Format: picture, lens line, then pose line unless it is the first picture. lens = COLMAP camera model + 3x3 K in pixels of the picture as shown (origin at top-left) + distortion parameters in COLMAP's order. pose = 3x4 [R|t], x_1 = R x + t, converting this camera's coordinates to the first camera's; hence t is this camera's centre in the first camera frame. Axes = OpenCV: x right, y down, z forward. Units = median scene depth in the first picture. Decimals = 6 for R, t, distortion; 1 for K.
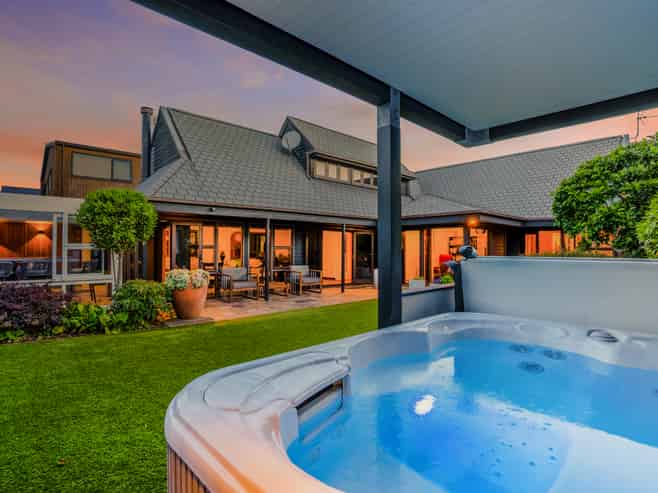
lens RADIAL K [[359.0, 0, 328.6], [0, 359.0, 247.2], [0, 0, 1]] dist [-0.025742, 0.002664]
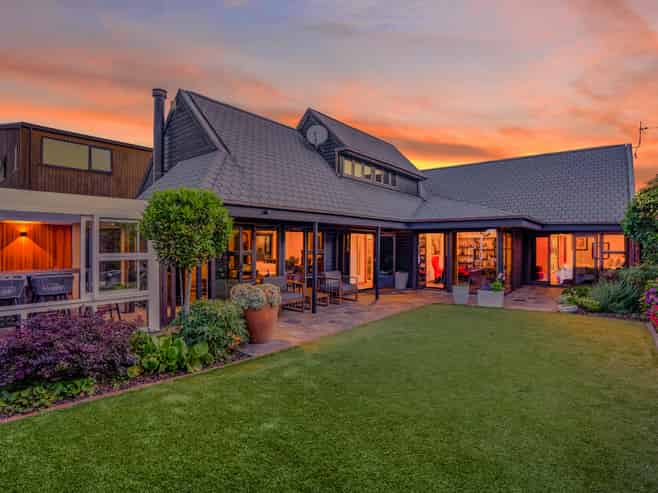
lens RADIAL K [[359.0, 0, 328.8], [0, 359.0, 246.9], [0, 0, 1]] dist [-0.025742, 0.002664]
pose [[0.989556, 0.000556, 0.144149, -0.221057], [-0.002660, 0.999893, 0.014402, -0.025528], [-0.144126, -0.014635, 0.989451, 0.084765]]
